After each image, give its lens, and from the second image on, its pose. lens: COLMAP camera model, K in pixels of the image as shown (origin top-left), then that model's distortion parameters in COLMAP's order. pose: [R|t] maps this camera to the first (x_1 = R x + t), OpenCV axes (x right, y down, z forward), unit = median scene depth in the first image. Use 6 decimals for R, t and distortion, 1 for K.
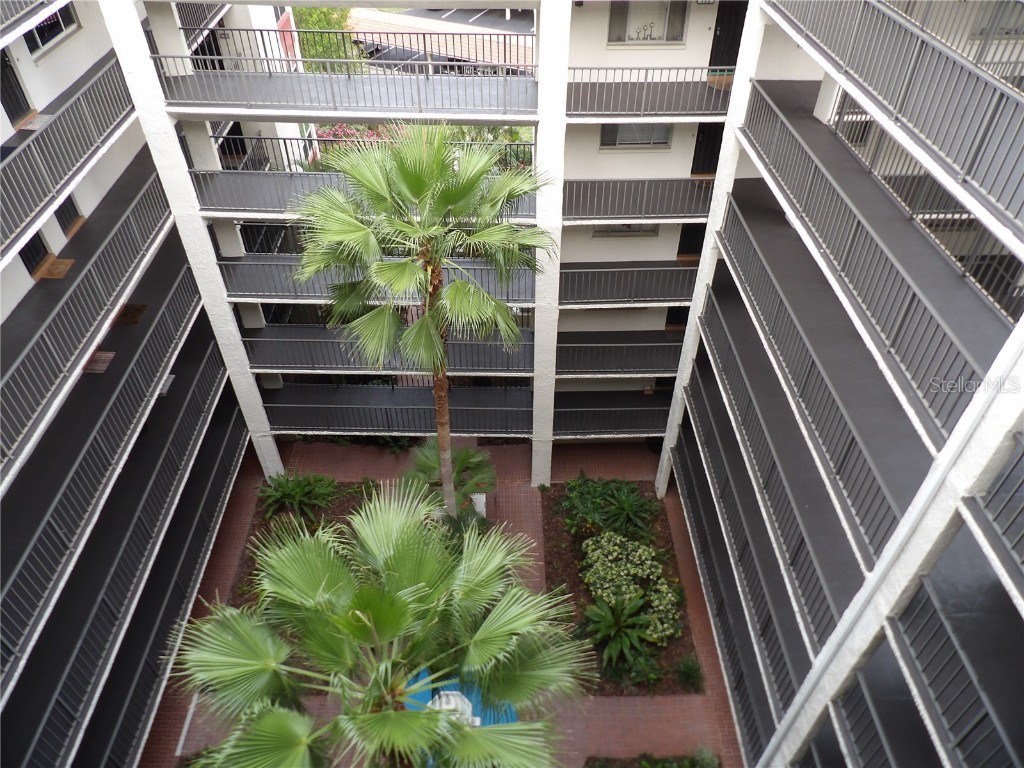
lens RADIAL K [[735.4, 0, 509.7], [0, 735.4, 394.1], [0, 0, 1]] dist [-0.006224, 0.017458]
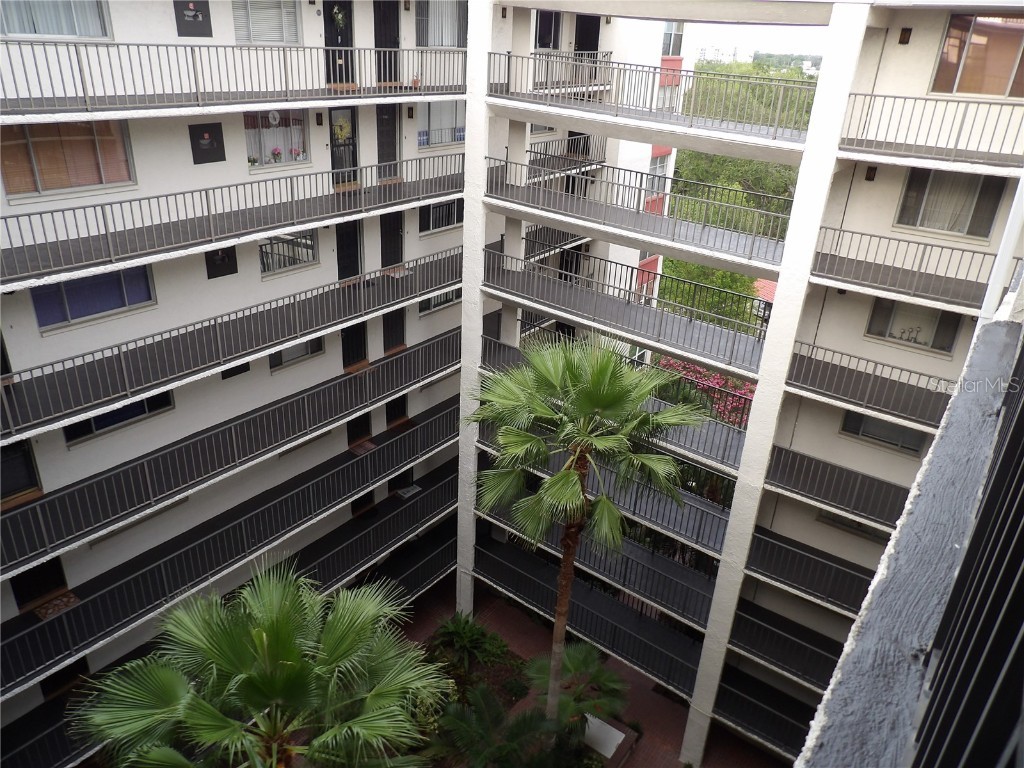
lens RADIAL K [[735.4, 0, 506.1], [0, 735.4, 410.5], [0, 0, 1]] dist [-0.006224, 0.017458]
pose [[0.789313, 0.313257, -0.528067, 0.246944], [-0.457190, 0.873941, -0.164938, -0.002460], [0.409832, 0.371615, 0.833031, 0.012472]]
